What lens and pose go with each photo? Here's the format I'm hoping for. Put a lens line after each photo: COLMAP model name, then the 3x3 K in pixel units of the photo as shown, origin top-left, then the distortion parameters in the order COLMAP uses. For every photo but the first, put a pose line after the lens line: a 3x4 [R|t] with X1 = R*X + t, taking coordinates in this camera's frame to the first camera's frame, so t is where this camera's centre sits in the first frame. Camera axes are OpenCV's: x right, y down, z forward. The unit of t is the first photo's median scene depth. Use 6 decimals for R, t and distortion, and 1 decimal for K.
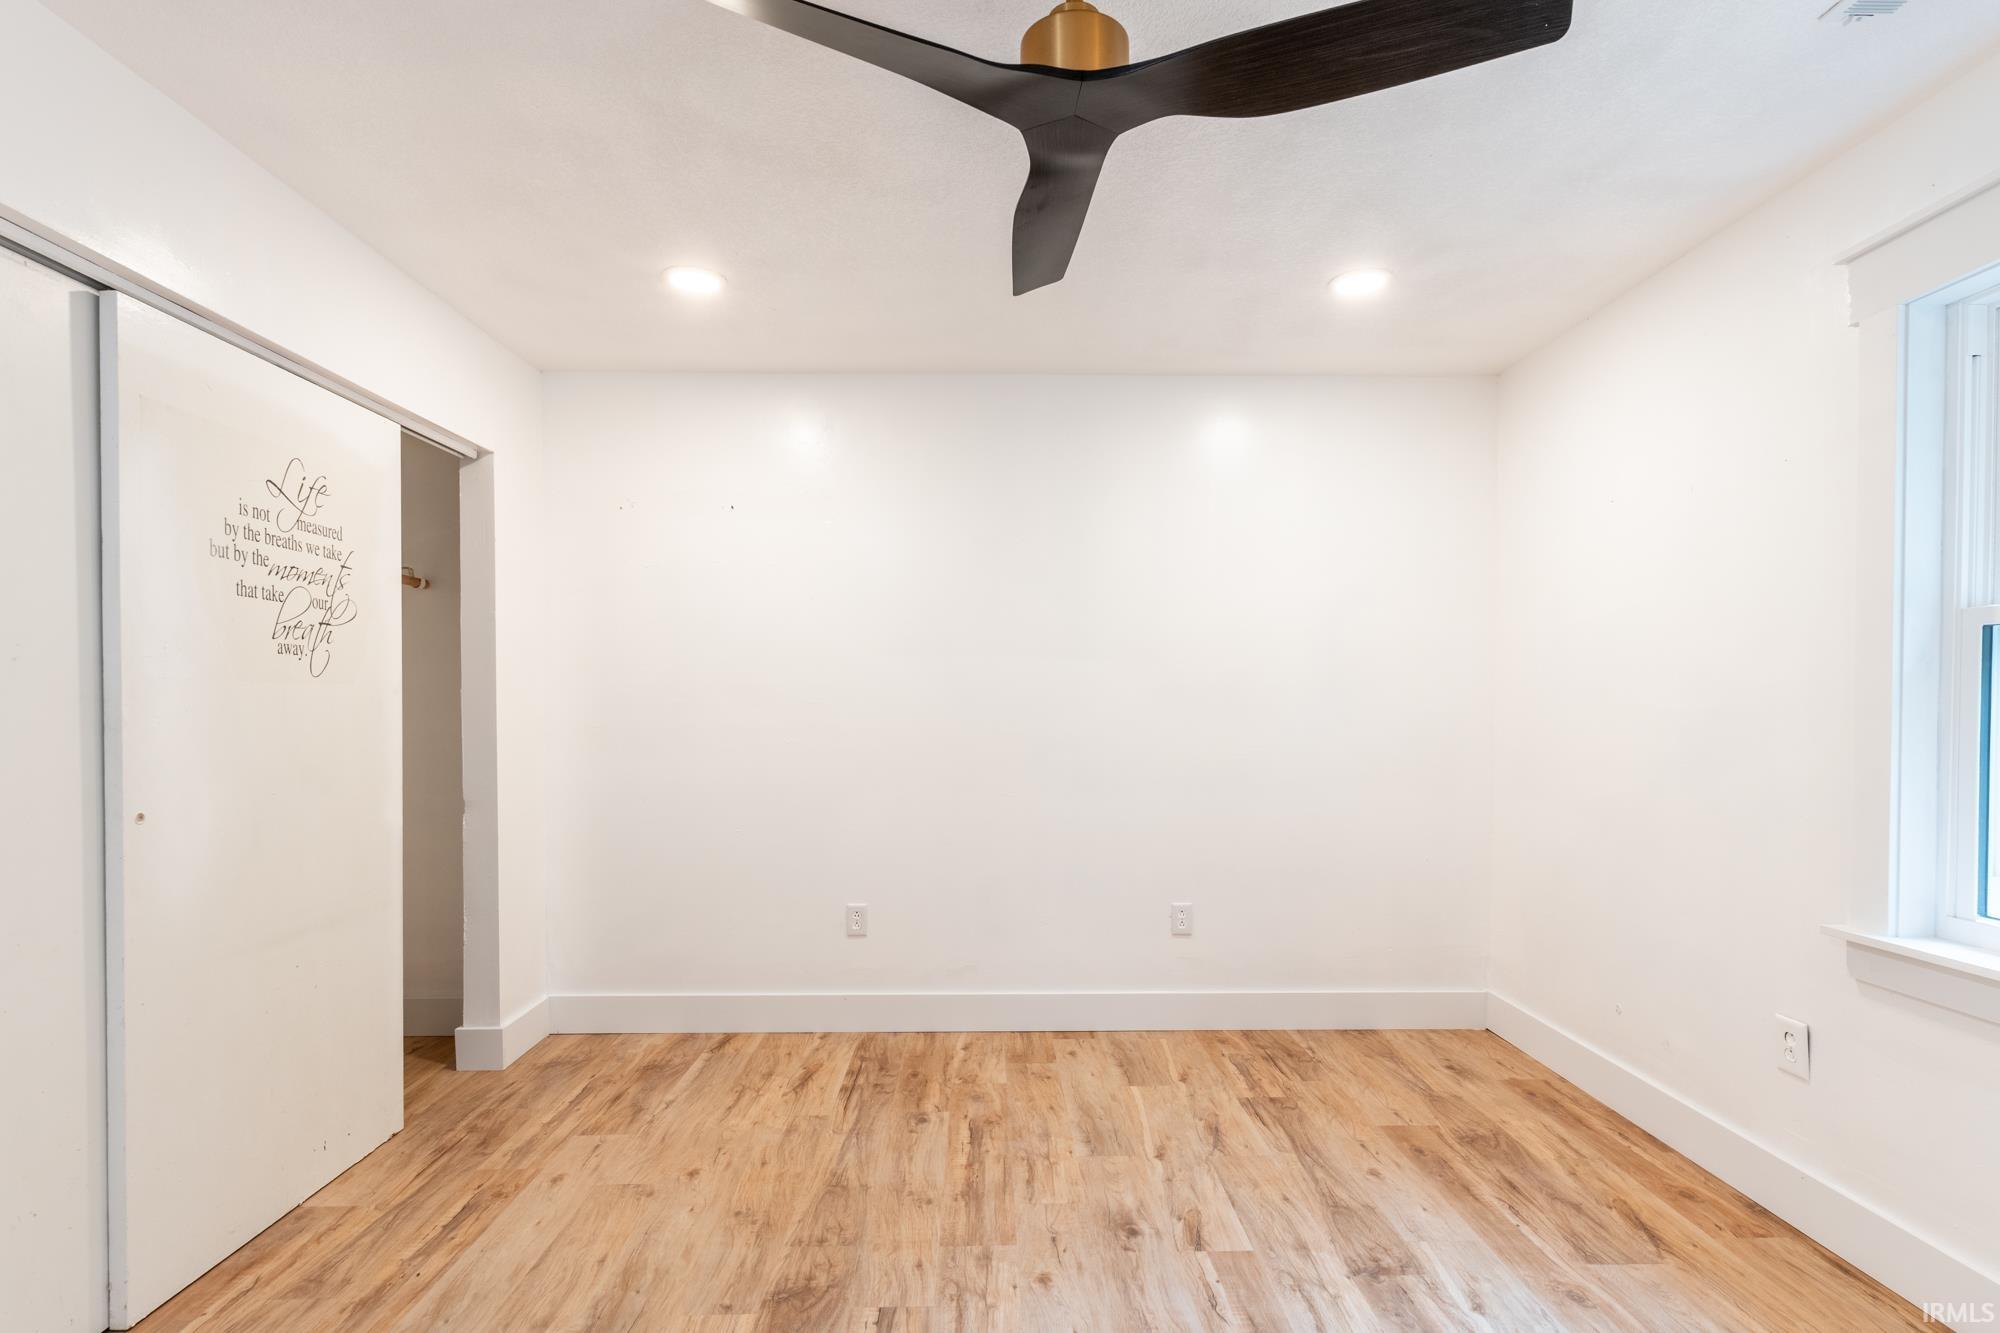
lens RADIAL K [[988.5, 0, 1001.0], [0, 988.5, 697.4], [0, 0, 1]] dist [-0.000537, -0.000476]
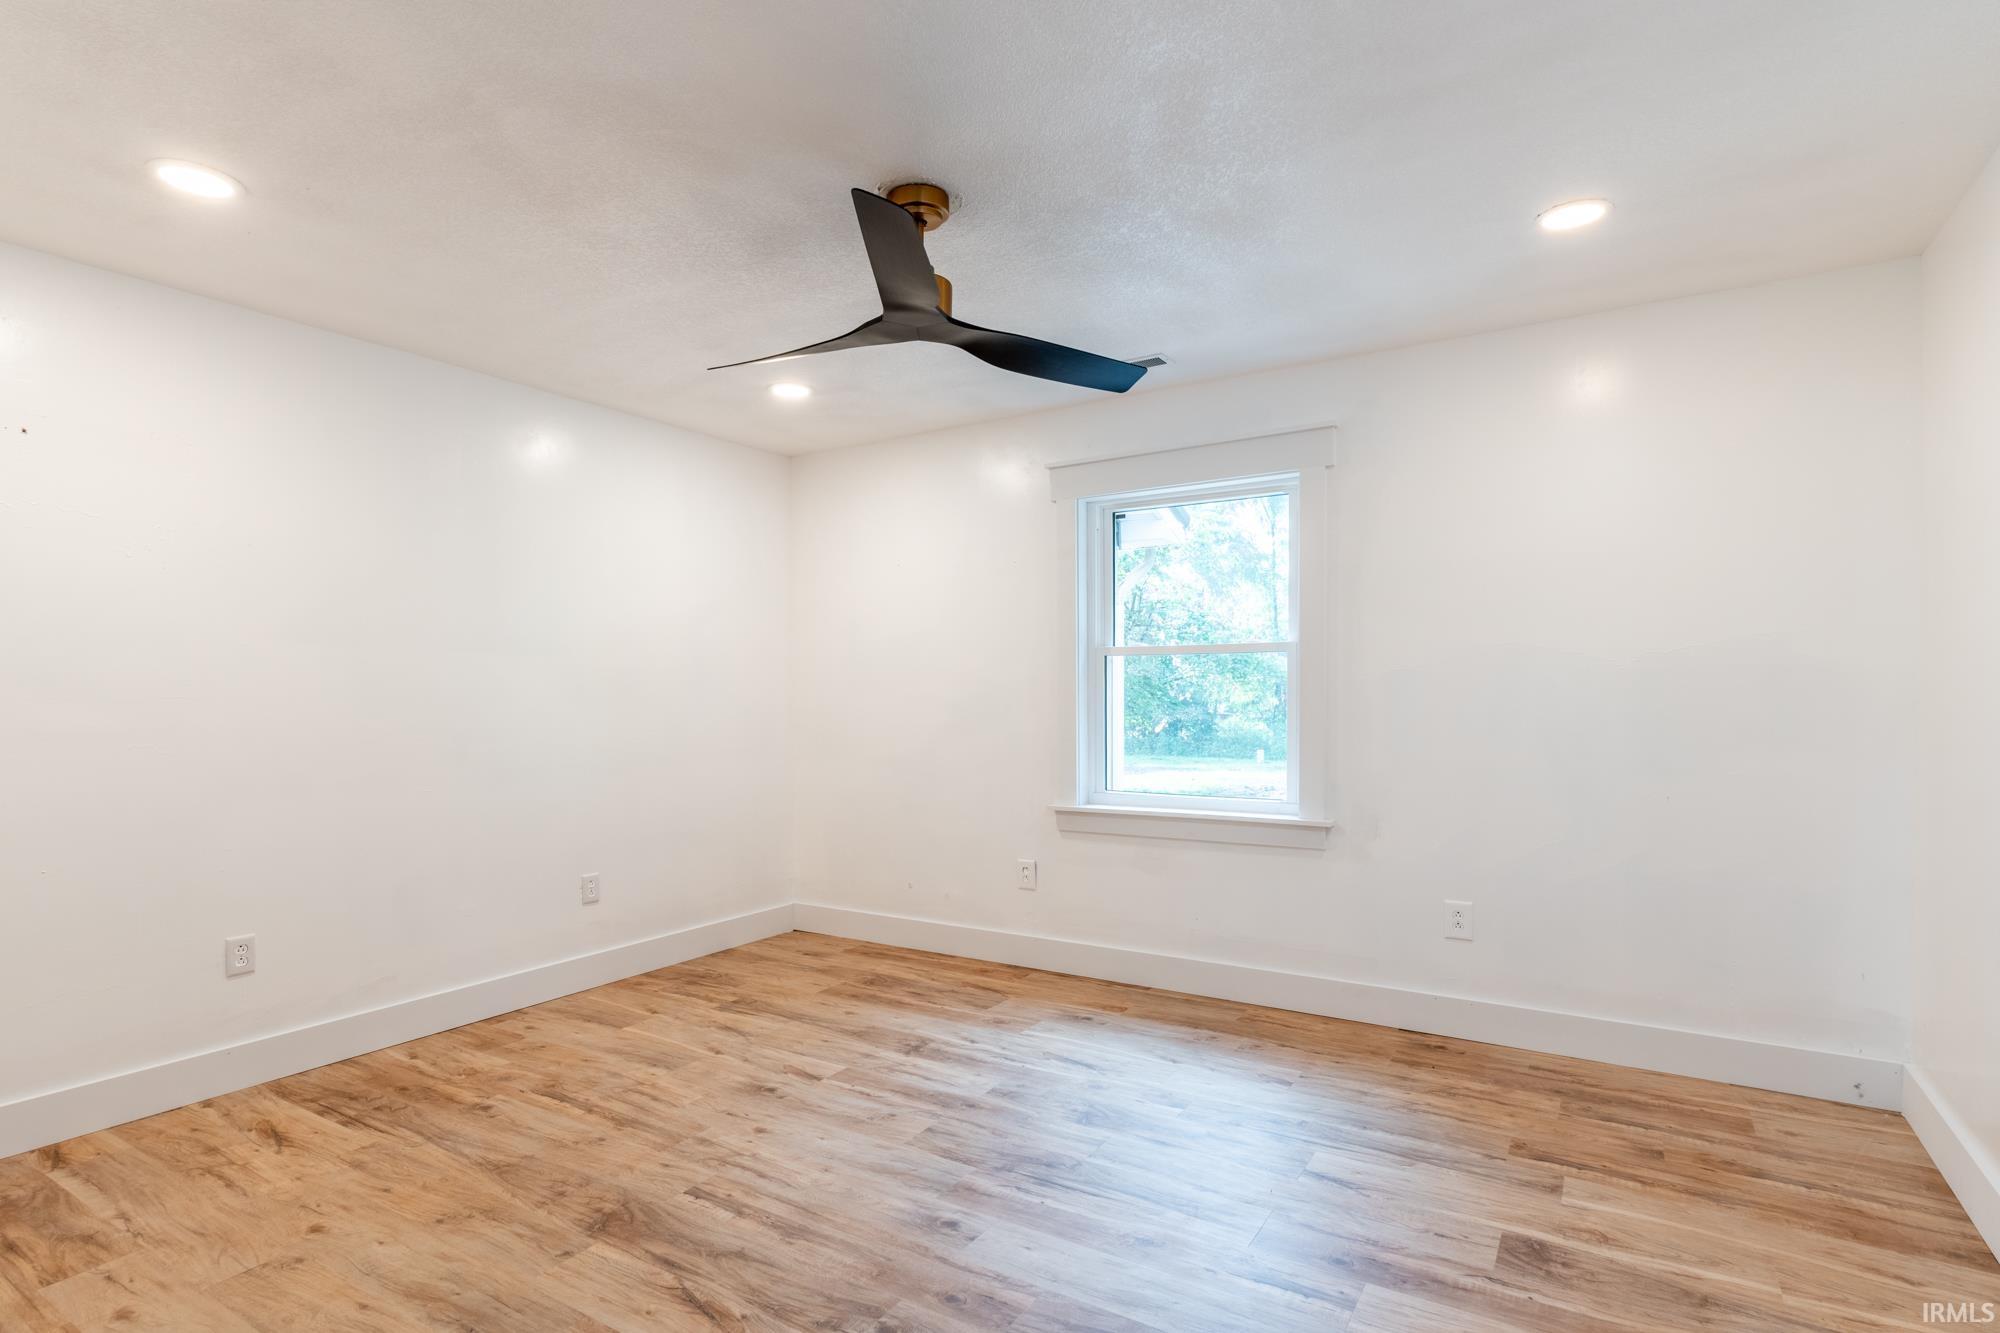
lens RADIAL K [[963.1, 0, 1004.8], [0, 963.1, 662.4], [0, 0, 1]] dist [0.001180, -0.000828]
pose [[0.556631, 0.022799, 0.830447, -0.600358], [0.002384, 0.999575, -0.029040, 0.003400], [-0.830757, 0.018144, 0.556340, 0.004346]]
